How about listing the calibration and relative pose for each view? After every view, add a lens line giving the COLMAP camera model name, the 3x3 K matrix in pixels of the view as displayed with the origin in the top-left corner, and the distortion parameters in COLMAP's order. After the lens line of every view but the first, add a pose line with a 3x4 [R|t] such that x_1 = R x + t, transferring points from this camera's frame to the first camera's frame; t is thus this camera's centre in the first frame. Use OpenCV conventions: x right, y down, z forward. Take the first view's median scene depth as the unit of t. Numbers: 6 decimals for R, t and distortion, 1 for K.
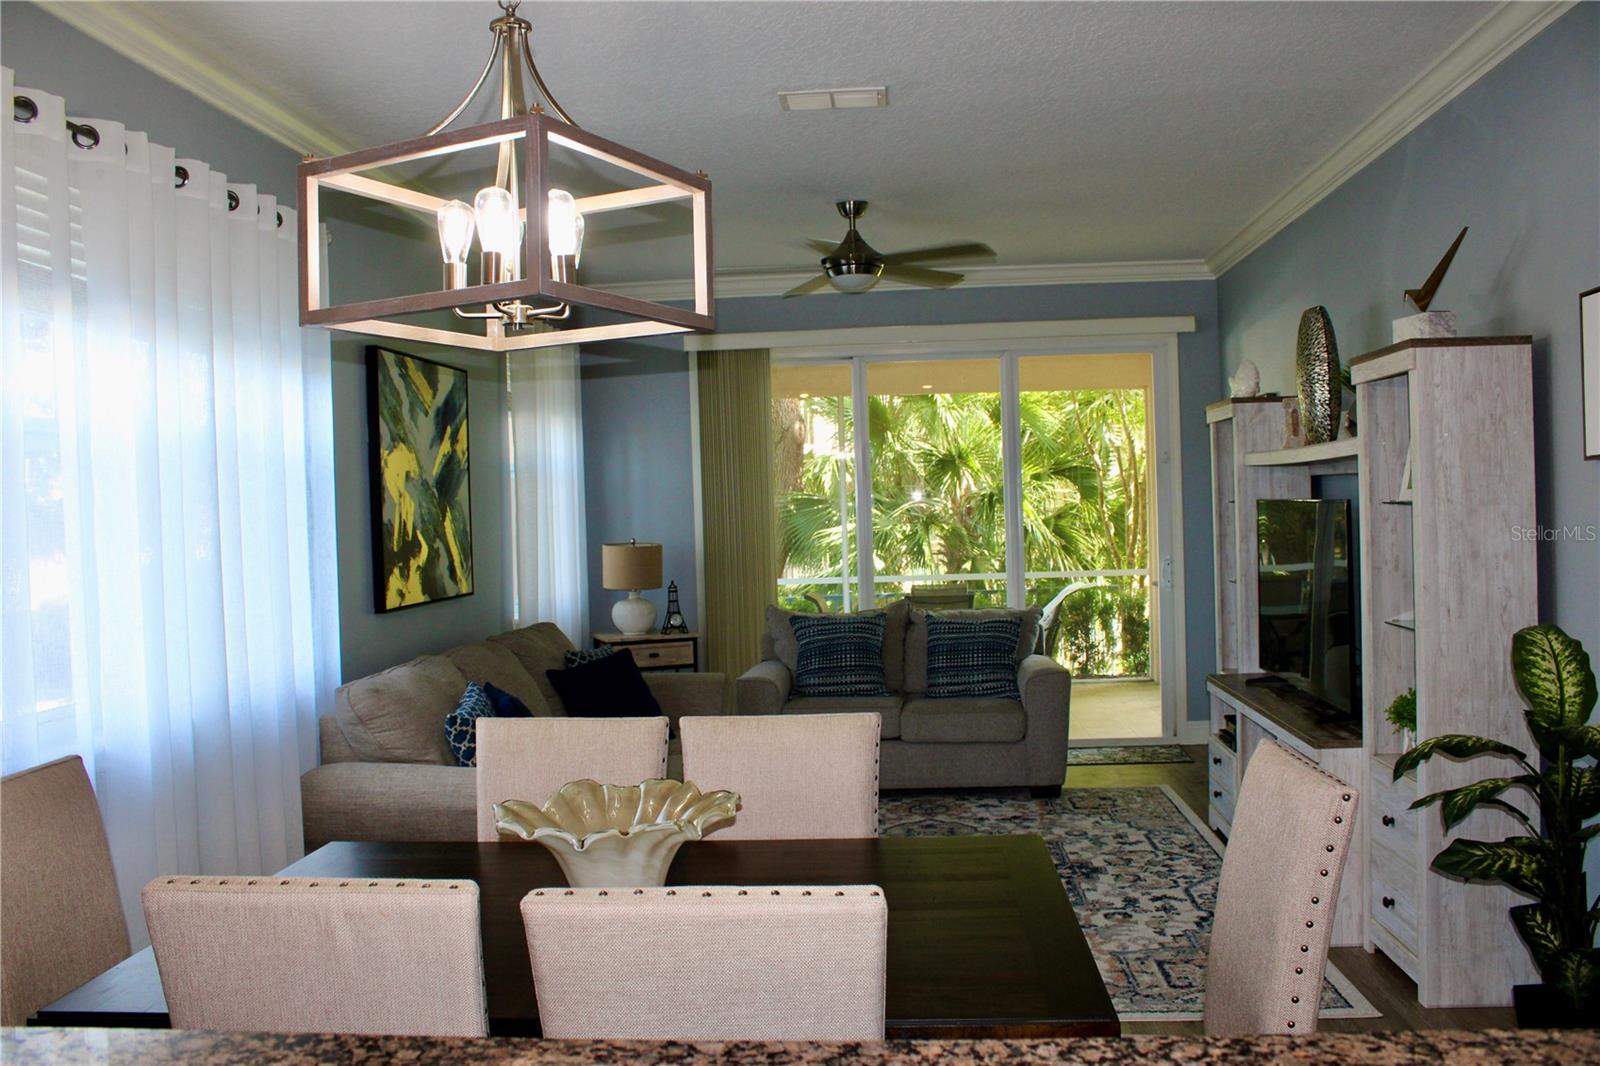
lens RADIAL K [[1328.9, 0, 812.3], [0, 1328.9, 534.7], [0, 0, 1]] dist [-0.125561, 0.046959]
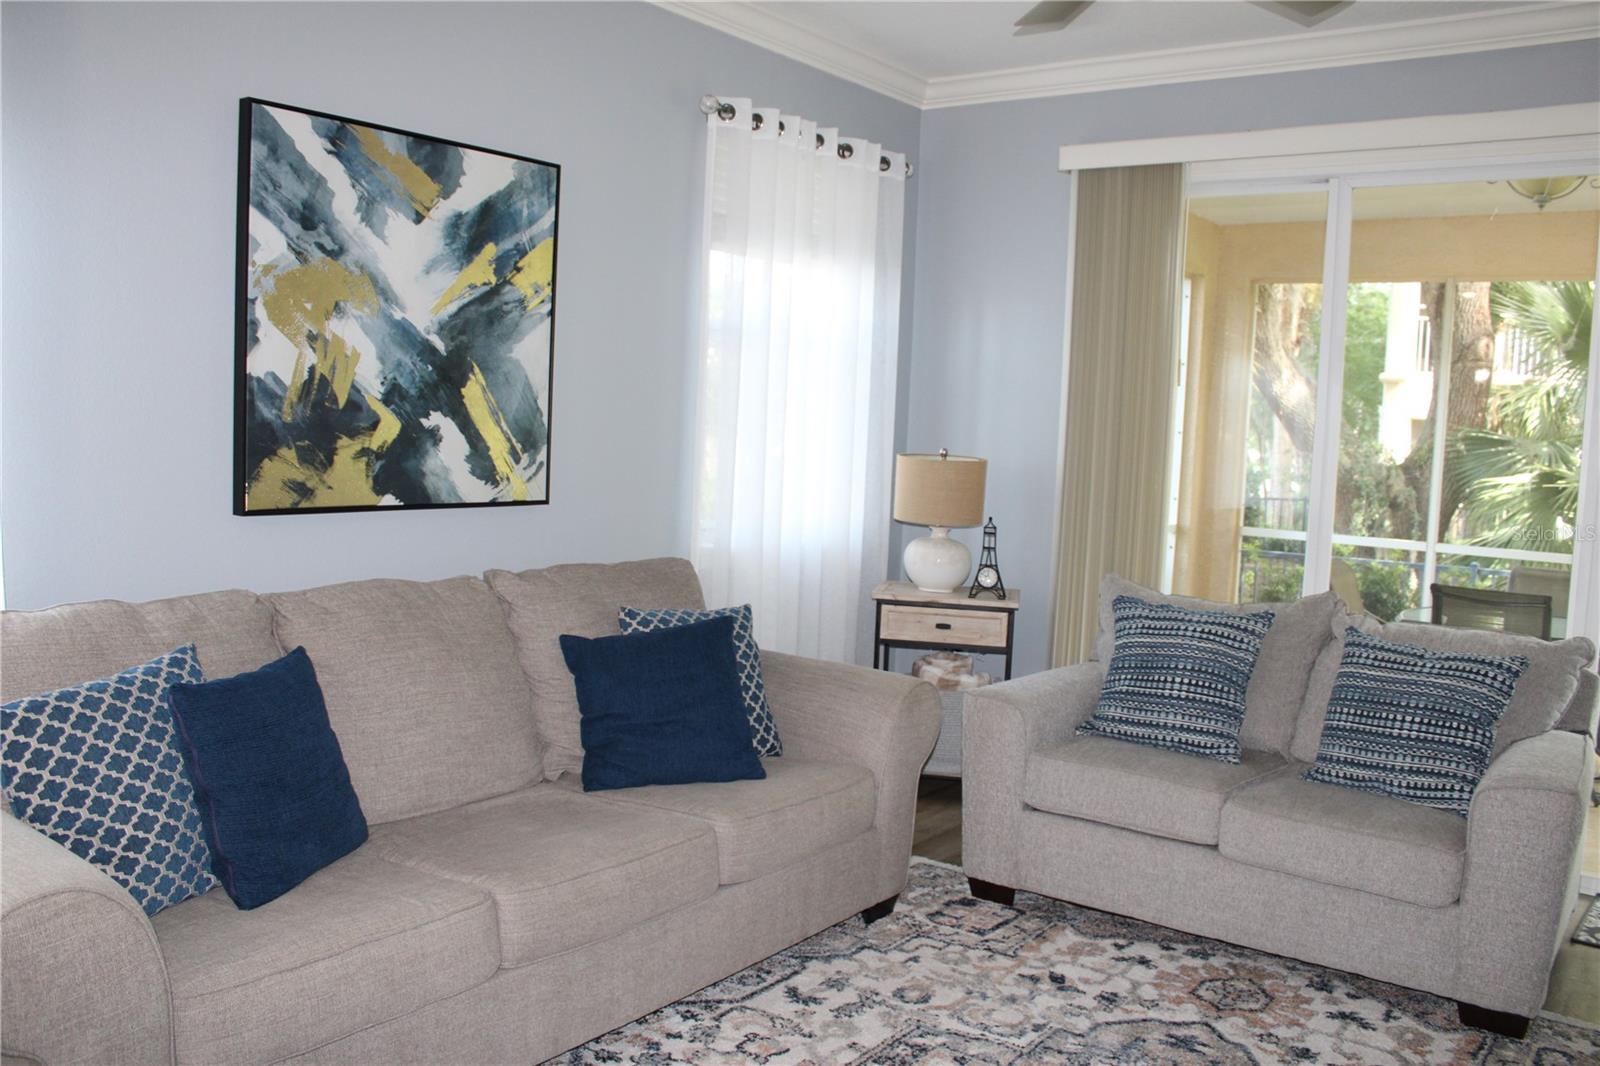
lens RADIAL K [[1328.9, 0, 810.2], [0, 1328.9, 538.8], [0, 0, 1]] dist [-0.125561, 0.046959]
pose [[0.841463, 0.112539, -0.528465, 0.214856], [-0.079261, 0.993198, 0.085301, -0.004648], [0.534470, -0.029891, 0.844659, 0.512869]]
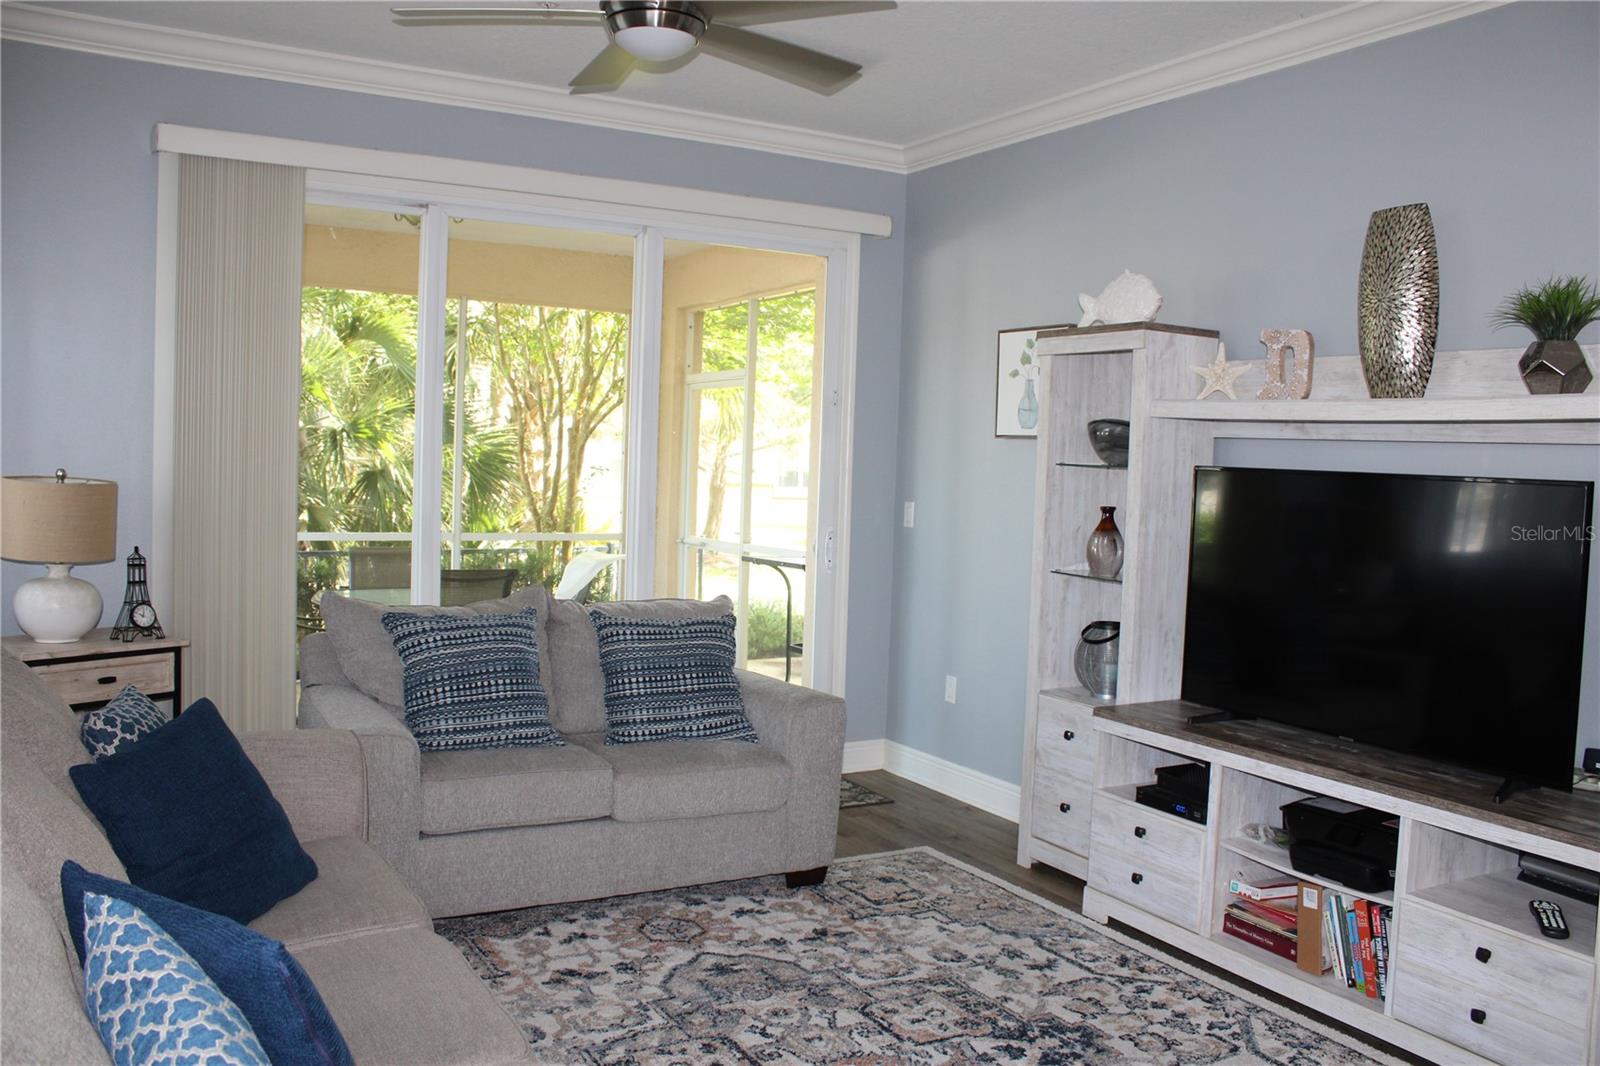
lens RADIAL K [[1328.9, 0, 801.6], [0, 1328.9, 543.0], [0, 0, 1]] dist [-0.125561, 0.046959]
pose [[0.828985, 0.022719, 0.558809, -0.228925], [-0.047726, 0.998403, 0.030210, 0.003582], [-0.557230, -0.051714, 0.828746, 0.494162]]
